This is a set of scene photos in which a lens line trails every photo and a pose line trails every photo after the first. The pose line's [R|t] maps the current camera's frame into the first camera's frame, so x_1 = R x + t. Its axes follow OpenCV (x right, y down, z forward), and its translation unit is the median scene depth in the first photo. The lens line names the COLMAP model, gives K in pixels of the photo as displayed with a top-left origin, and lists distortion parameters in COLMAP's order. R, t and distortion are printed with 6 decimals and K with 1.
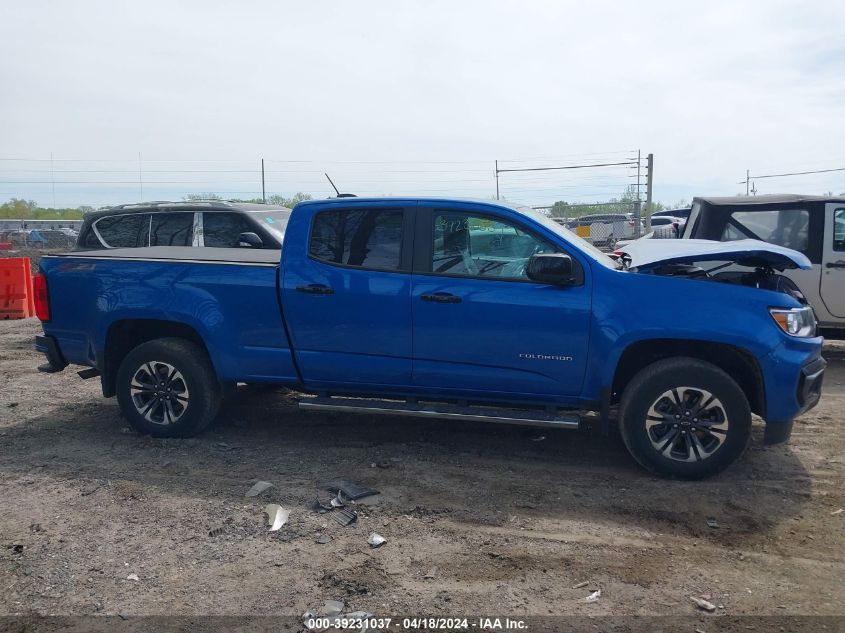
lens RADIAL K [[678.2, 0, 422.9], [0, 678.2, 319.1], [0, 0, 1]] dist [0.001620, -0.001527]
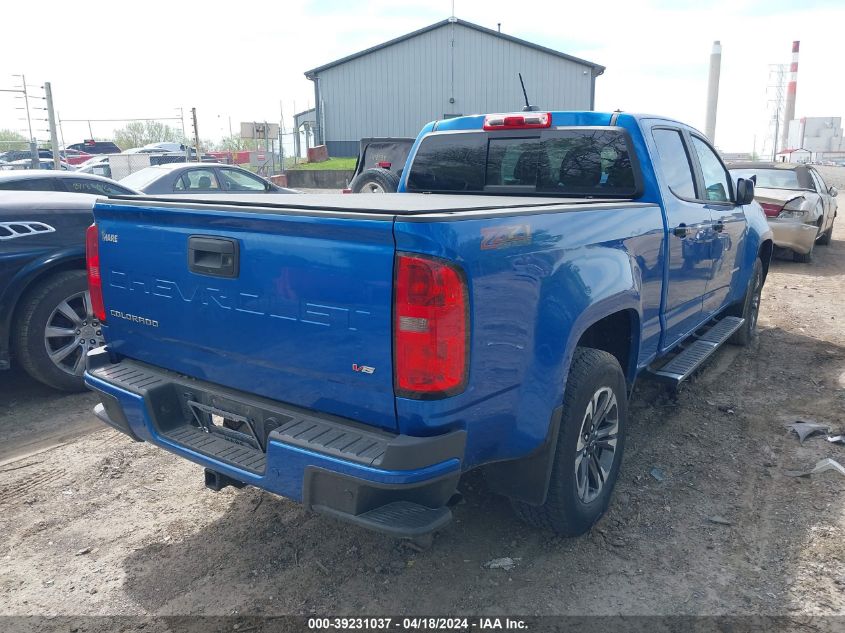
lens RADIAL K [[678.2, 0, 423.2], [0, 678.2, 312.9], [0, 0, 1]] dist [0.001620, -0.001527]
pose [[0.363514, -0.190936, 0.911812, -0.944421], [0.136586, 0.979117, 0.150577, -0.103789], [-0.921521, 0.069804, 0.382003, 0.921445]]
